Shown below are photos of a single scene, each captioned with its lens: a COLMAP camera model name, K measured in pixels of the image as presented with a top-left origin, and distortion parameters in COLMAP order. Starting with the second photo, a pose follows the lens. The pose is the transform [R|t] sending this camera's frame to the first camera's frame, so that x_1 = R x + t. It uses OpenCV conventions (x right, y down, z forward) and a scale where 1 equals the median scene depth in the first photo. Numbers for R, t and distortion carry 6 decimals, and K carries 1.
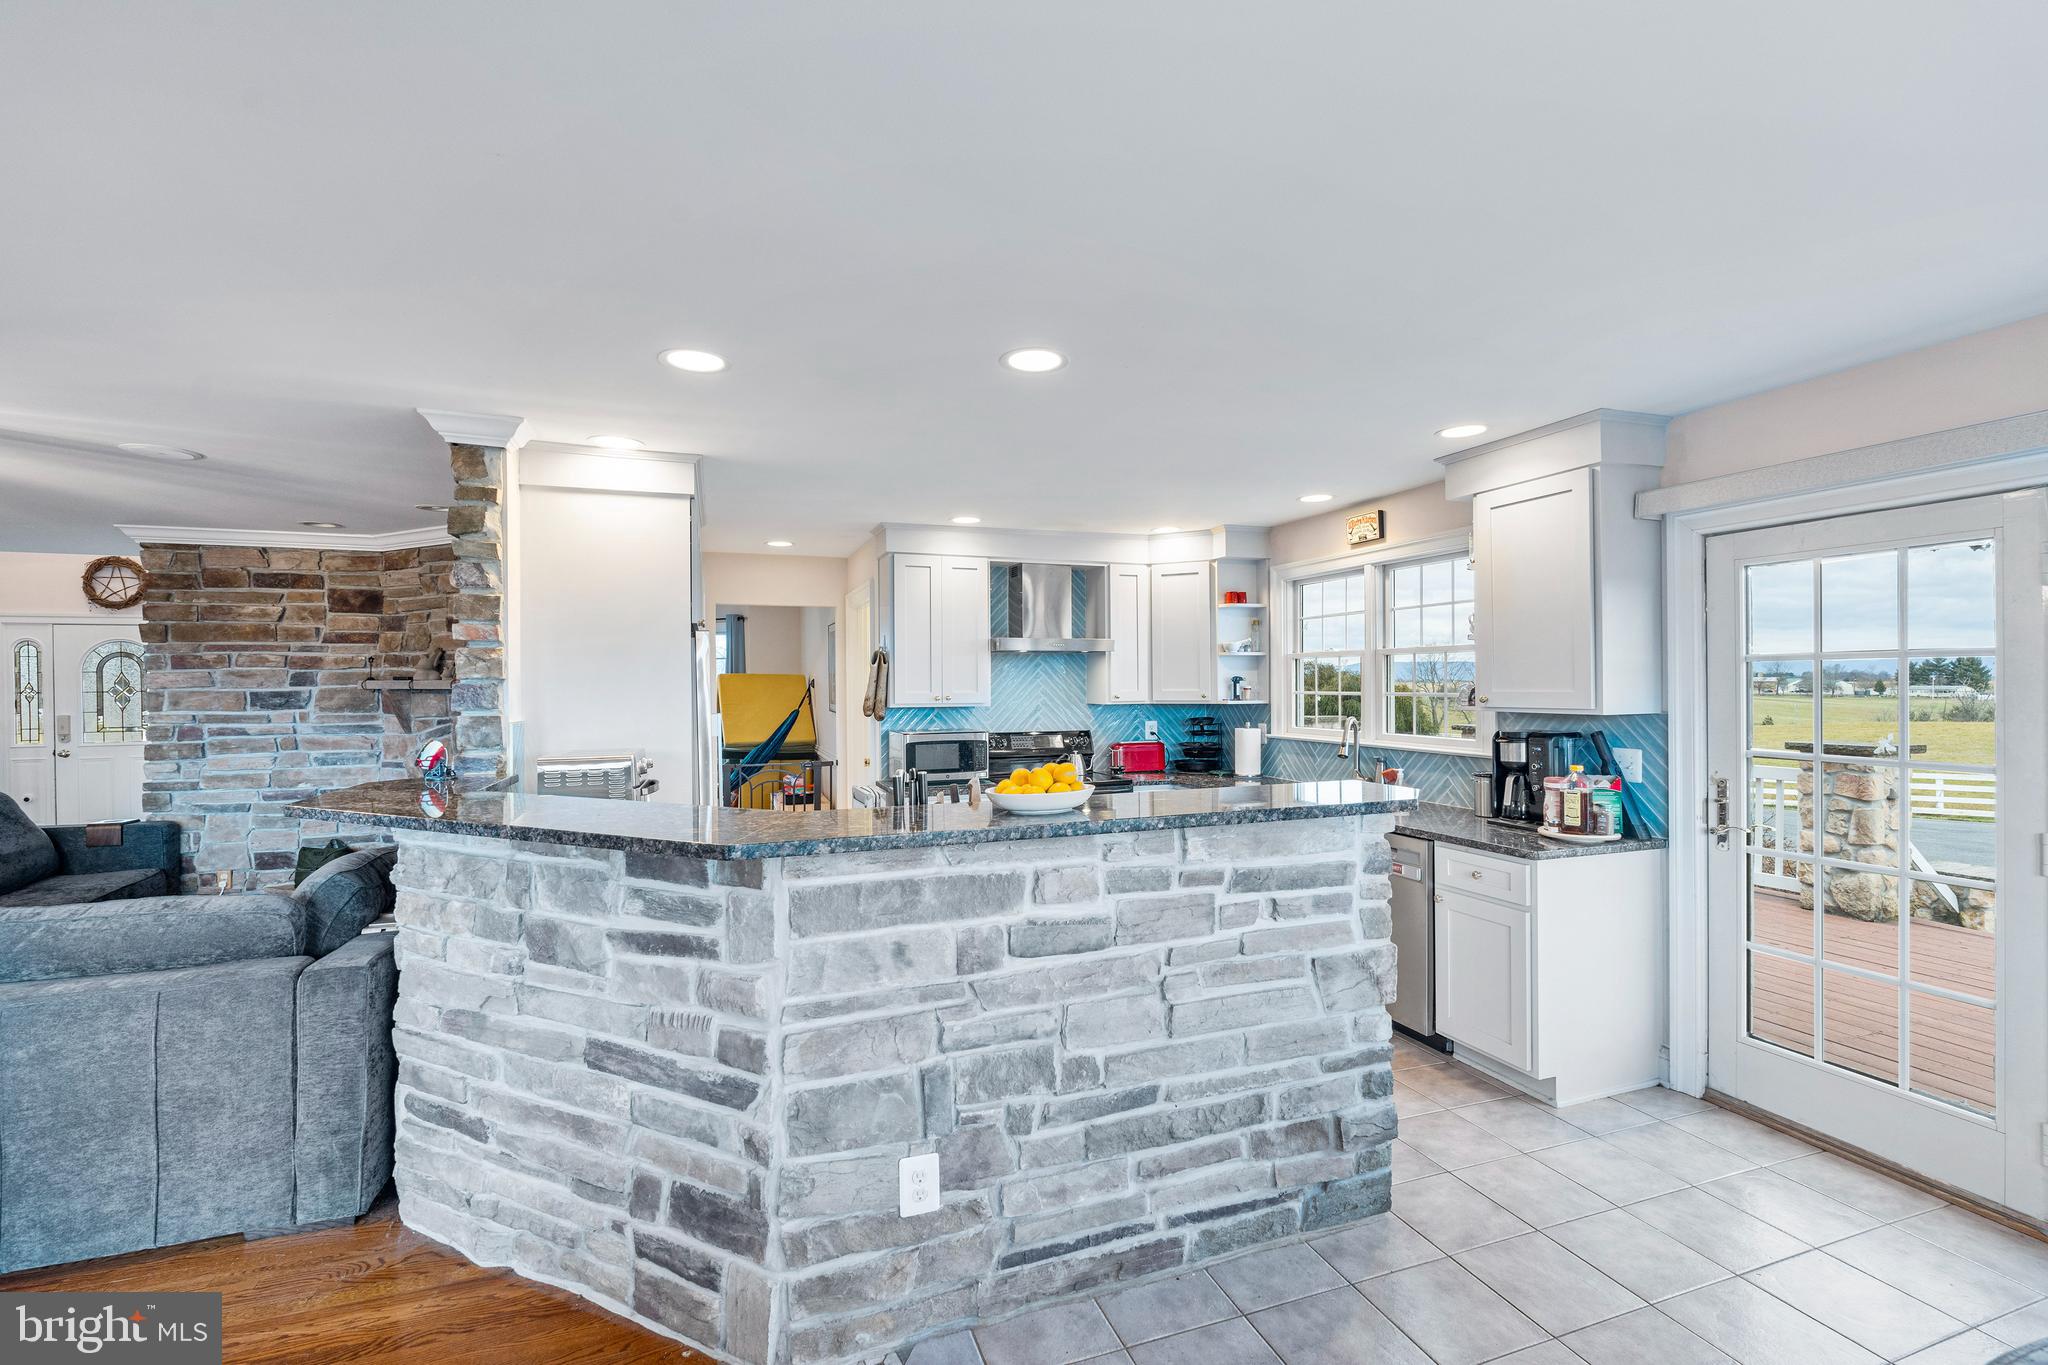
lens RADIAL K [[894.0, 0, 1023.5], [0, 894.0, 690.3], [0, 0, 1]] dist [-0.001275, 0.000401]
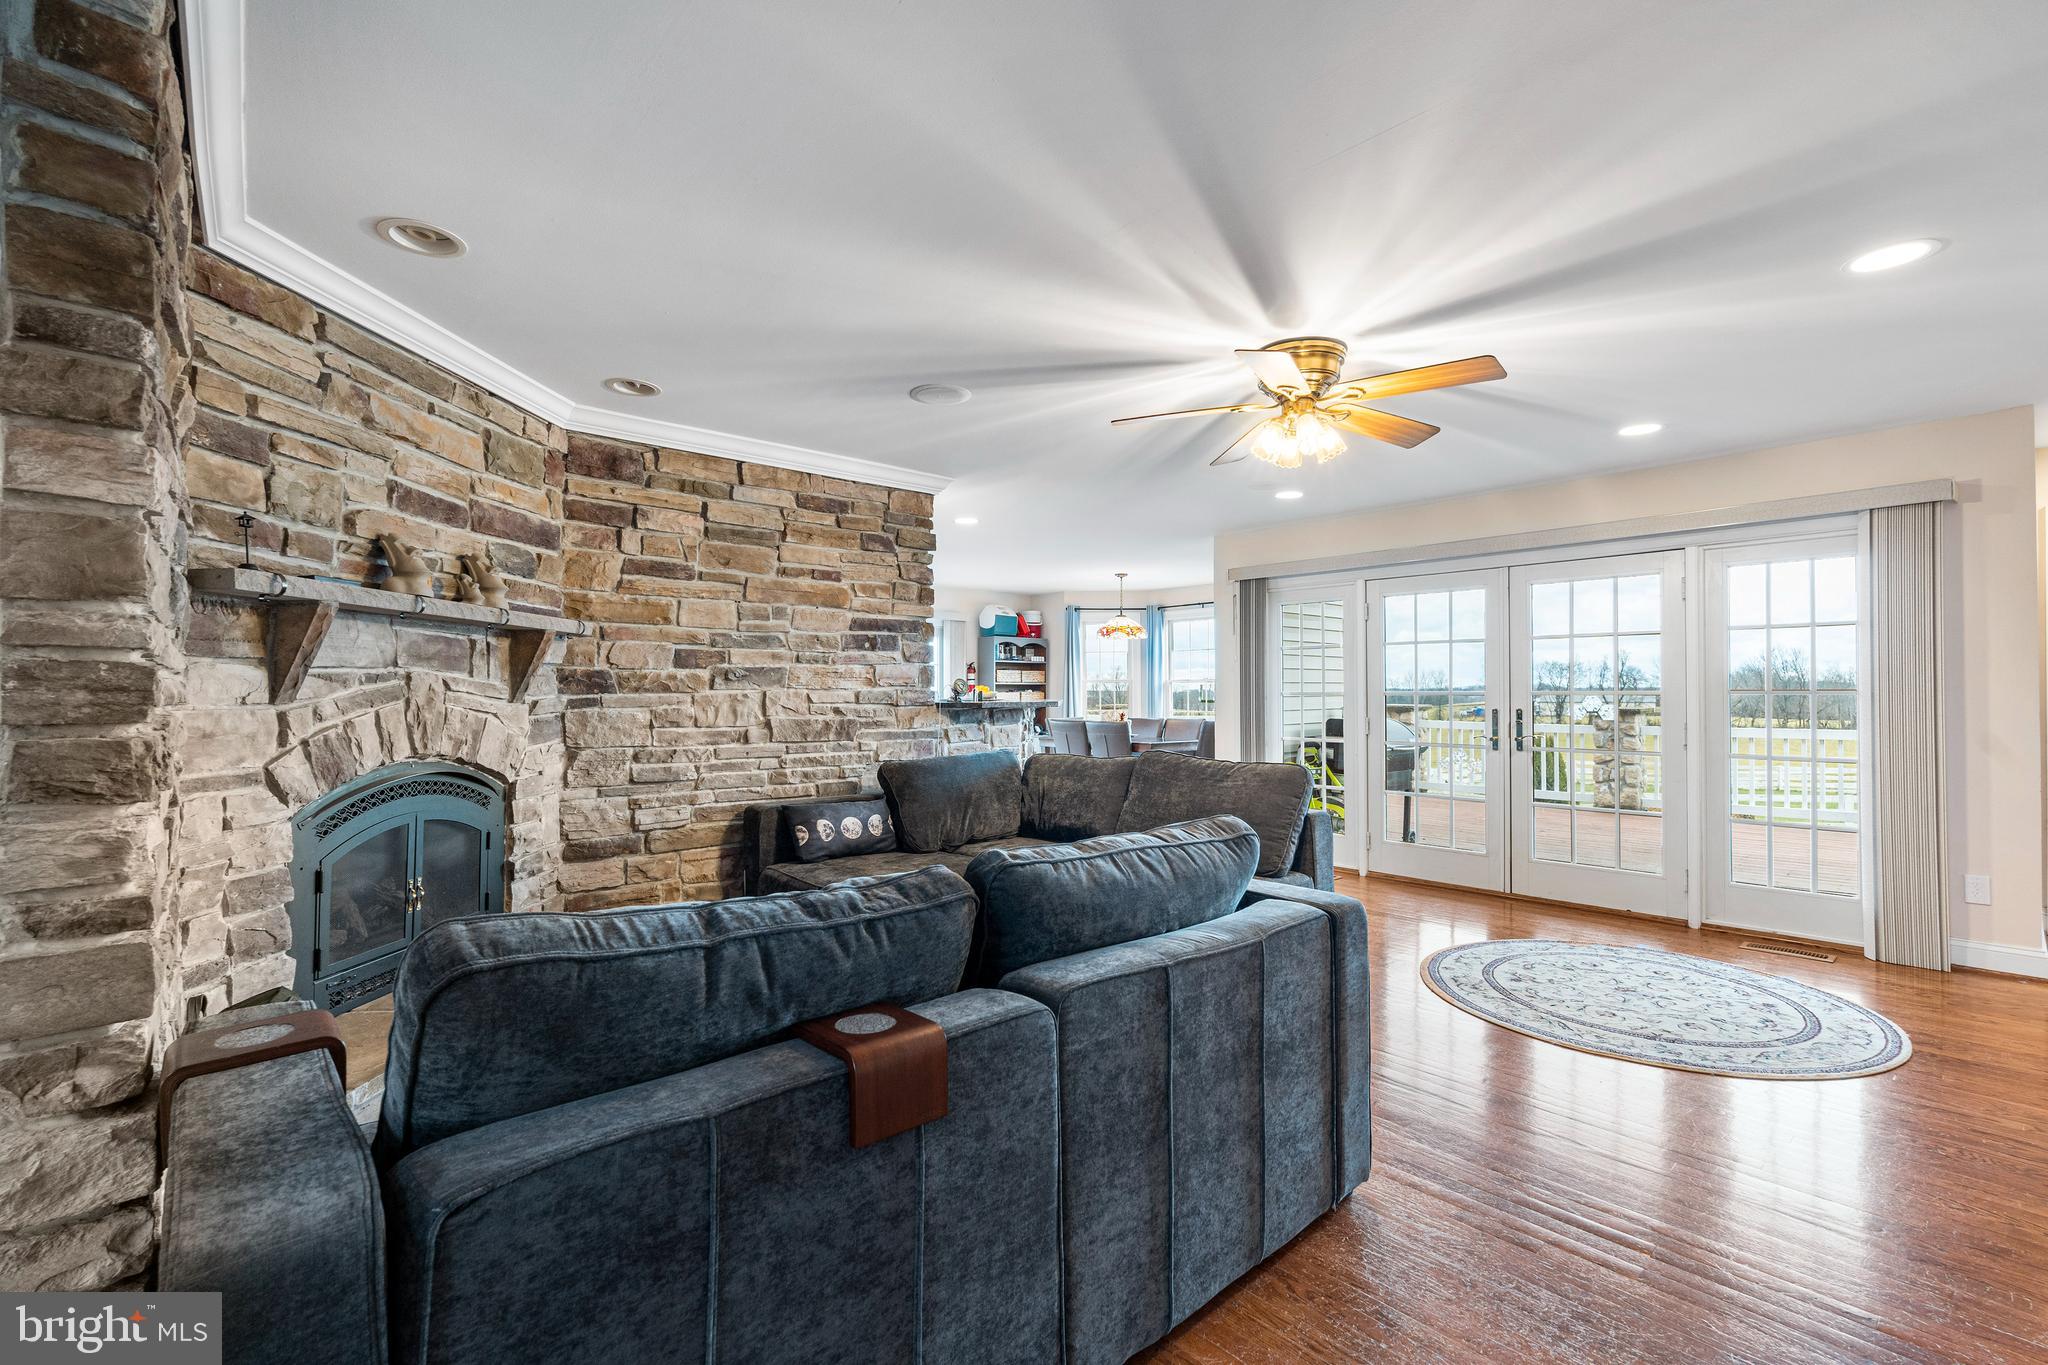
lens RADIAL K [[894.0, 0, 1023.5], [0, 894.0, 690.3], [0, 0, 1]] dist [-0.001275, 0.000401]
pose [[-0.375596, 0.010912, 0.926719, -1.253455], [0.011556, 0.999908, -0.007090, 0.049649], [-0.926711, 0.008046, -0.375688, 0.836606]]
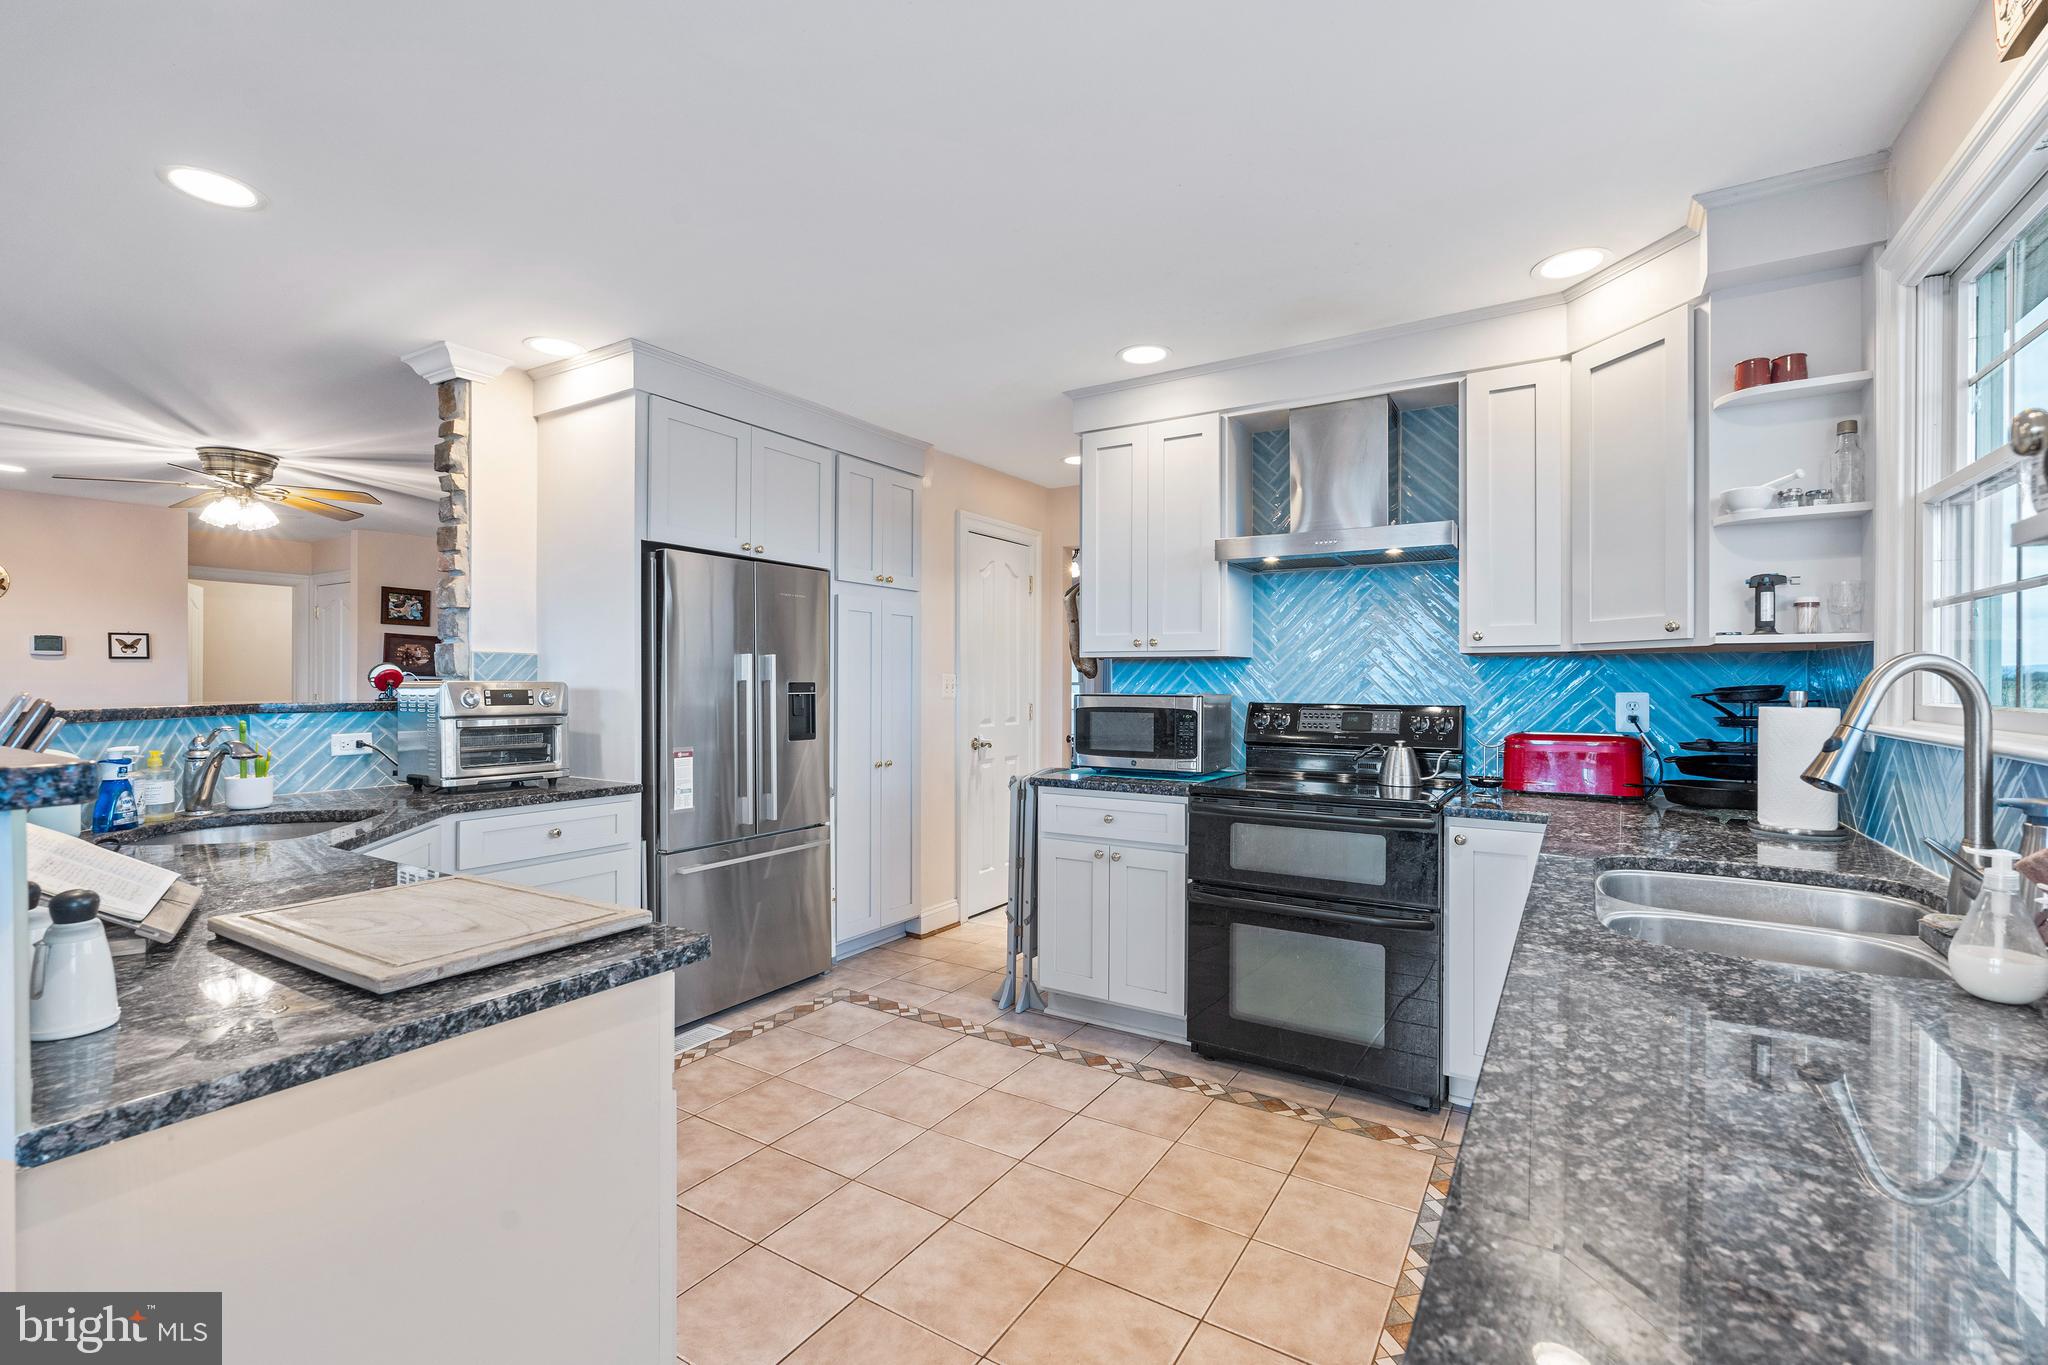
lens RADIAL K [[894.0, 0, 1023.5], [0, 894.0, 690.3], [0, 0, 1]] dist [-0.001275, 0.000401]
pose [[0.619658, 0.015091, -0.784727, 0.352957], [-0.012002, 0.999880, 0.009751, 0.036550], [0.784781, 0.003376, 0.619765, 0.514002]]
